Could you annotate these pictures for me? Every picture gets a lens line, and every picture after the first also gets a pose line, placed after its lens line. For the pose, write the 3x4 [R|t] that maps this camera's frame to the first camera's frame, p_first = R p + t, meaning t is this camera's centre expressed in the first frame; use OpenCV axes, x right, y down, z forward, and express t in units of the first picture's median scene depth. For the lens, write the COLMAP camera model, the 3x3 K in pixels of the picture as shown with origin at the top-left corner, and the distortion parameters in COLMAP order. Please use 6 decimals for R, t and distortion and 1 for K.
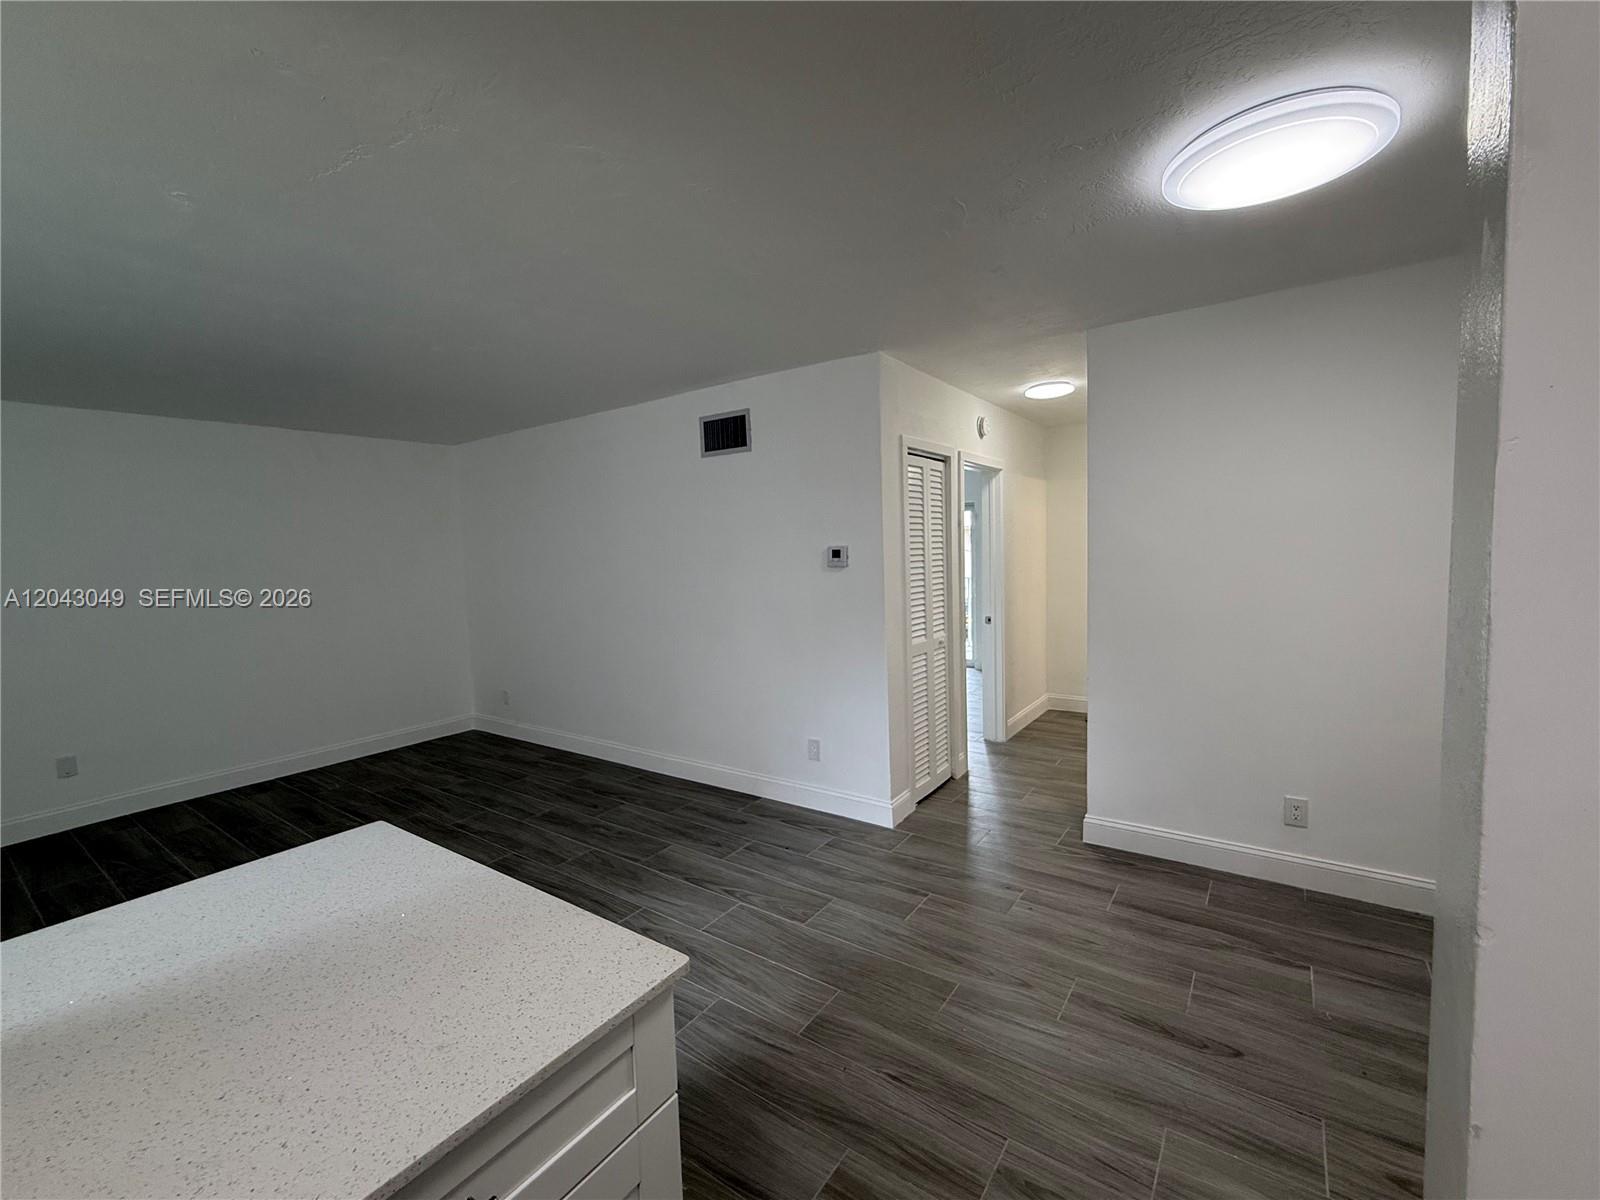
lens RADIAL K [[671.8, 0, 792.3], [0, 671.8, 603.4], [0, 0, 1]] dist [0.000893, -0.000190]
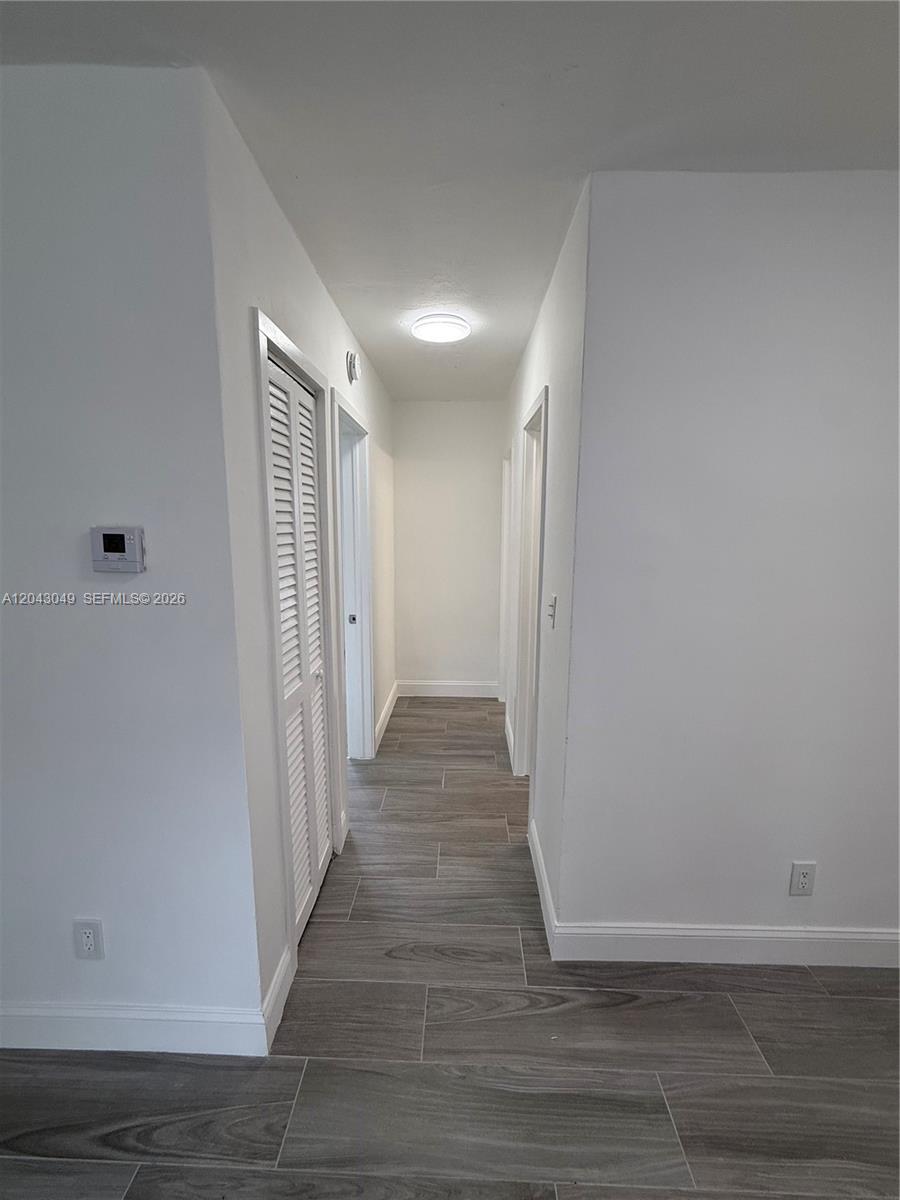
lens RADIAL K [[503.8, 0, 445.4], [0, 503.8, 596.2], [0, 0, 1]] dist [0.000893, -0.000190]
pose [[0.827359, -0.048098, 0.559610, 0.056636], [0.014873, 0.997853, 0.063776, -0.054928], [-0.561476, -0.044443, 0.826298, 0.577462]]
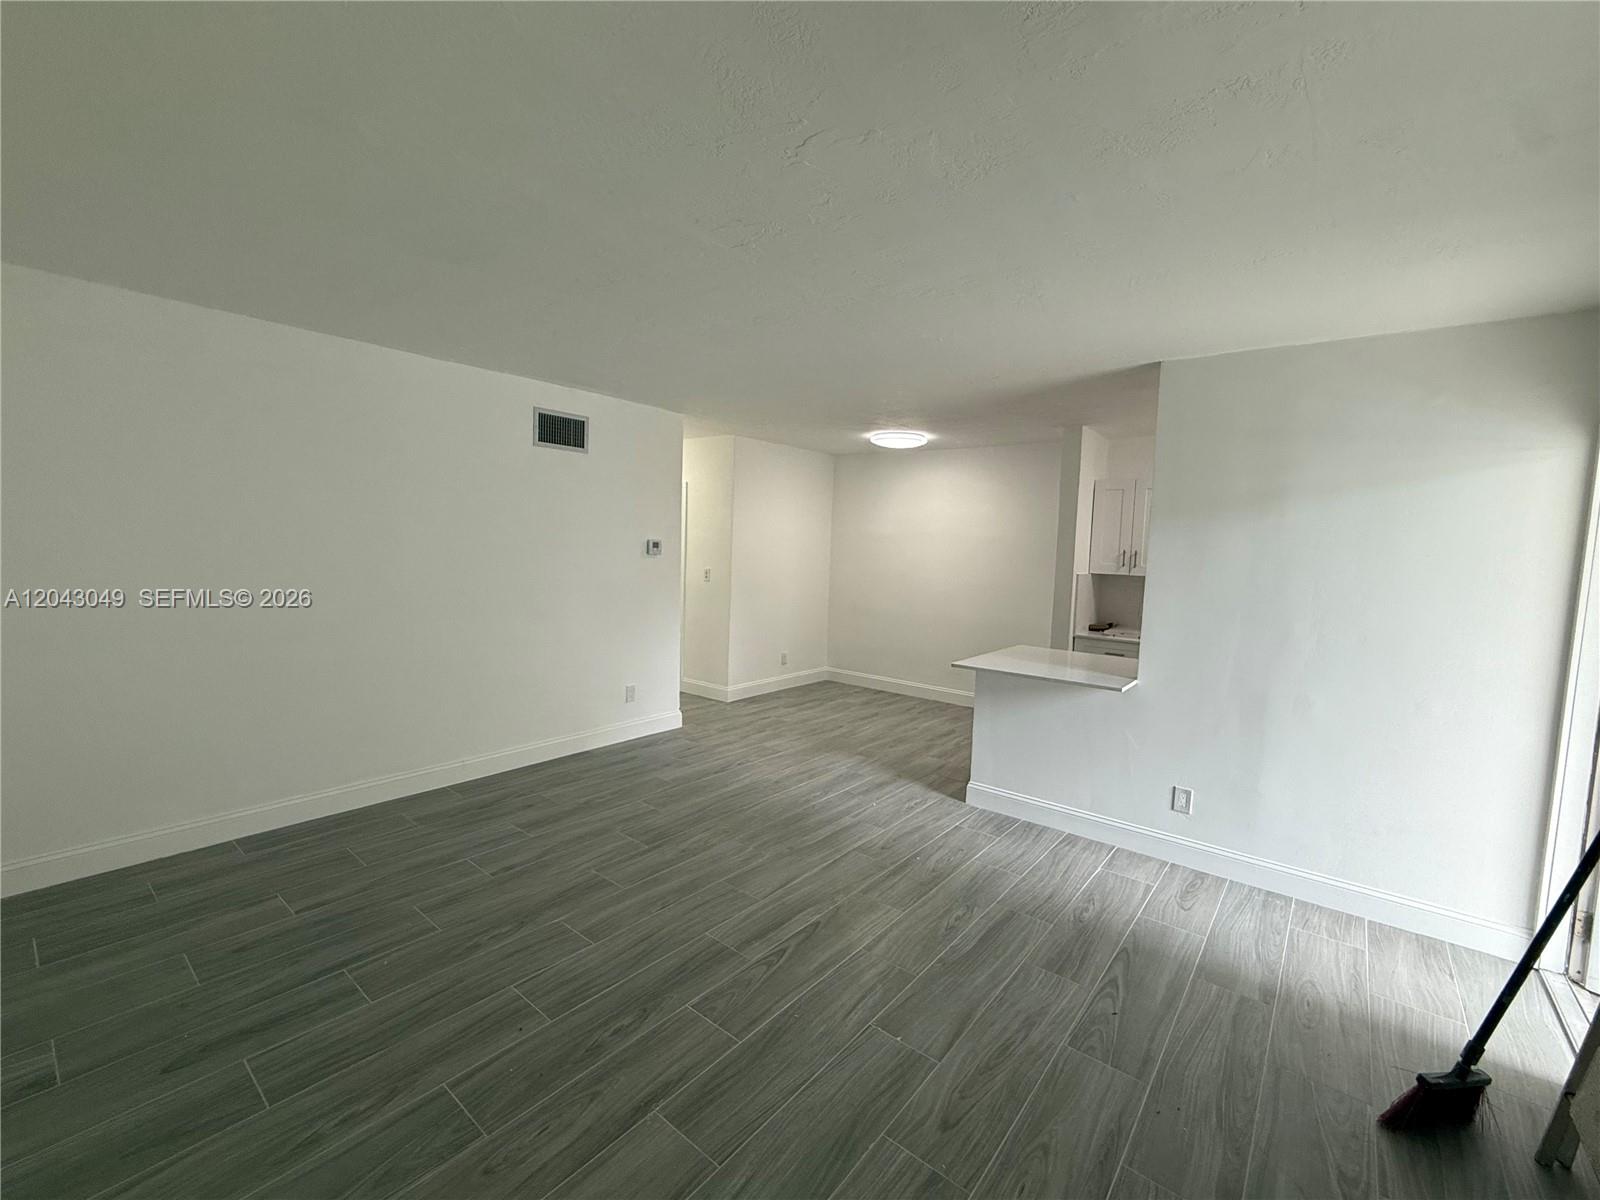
lens RADIAL K [[671.8, 0, 792.3], [0, 671.8, 603.4], [0, 0, 1]] dist [0.000893, -0.000190]
pose [[0.065586, -0.052396, 0.996470, -1.284159], [0.048973, 0.997586, 0.049232, -0.007030], [-0.996644, 0.045571, 0.067994, 0.607410]]
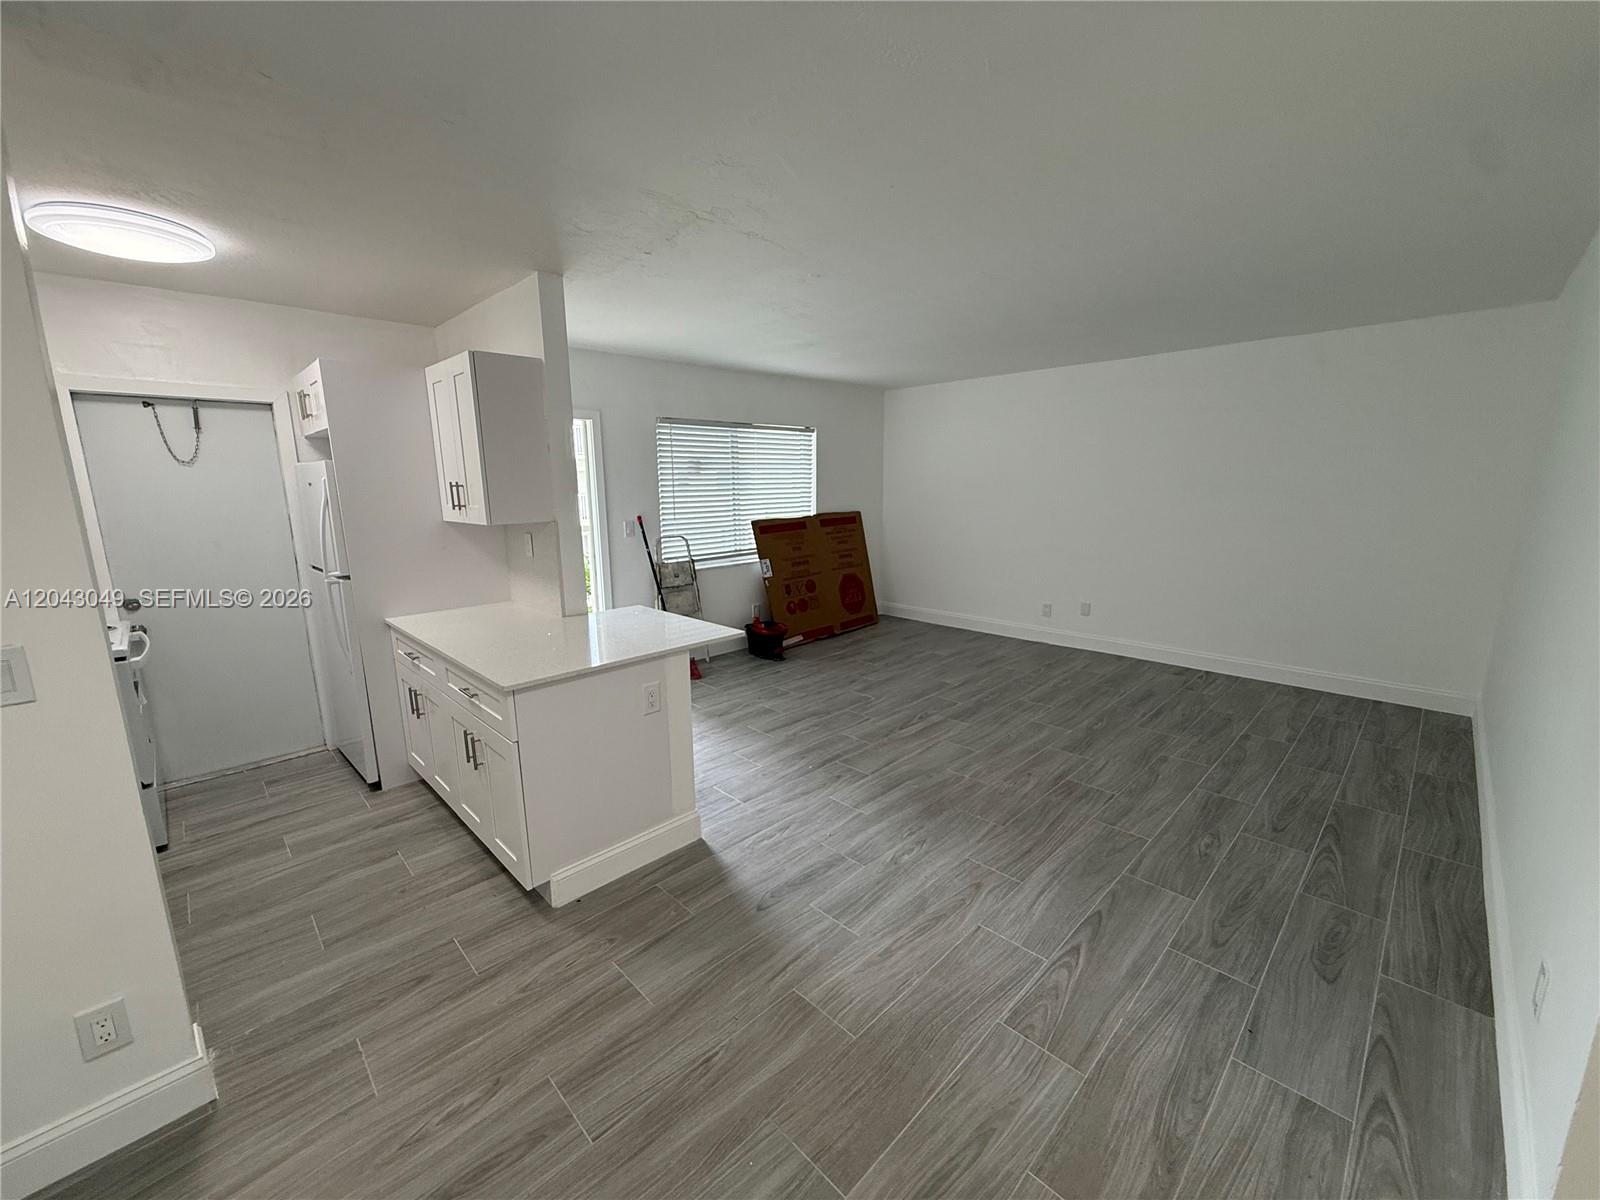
lens RADIAL K [[641.8, 0, 800.0], [0, 641.8, 600.0], [0, 0, 1]] dist [0.000834, 0.000195]
pose [[-0.163643, 0.219774, -0.961728, 0.442734], [-0.066449, 0.970200, 0.233017, -0.074346], [0.984279, 0.102038, -0.144162, 0.611841]]
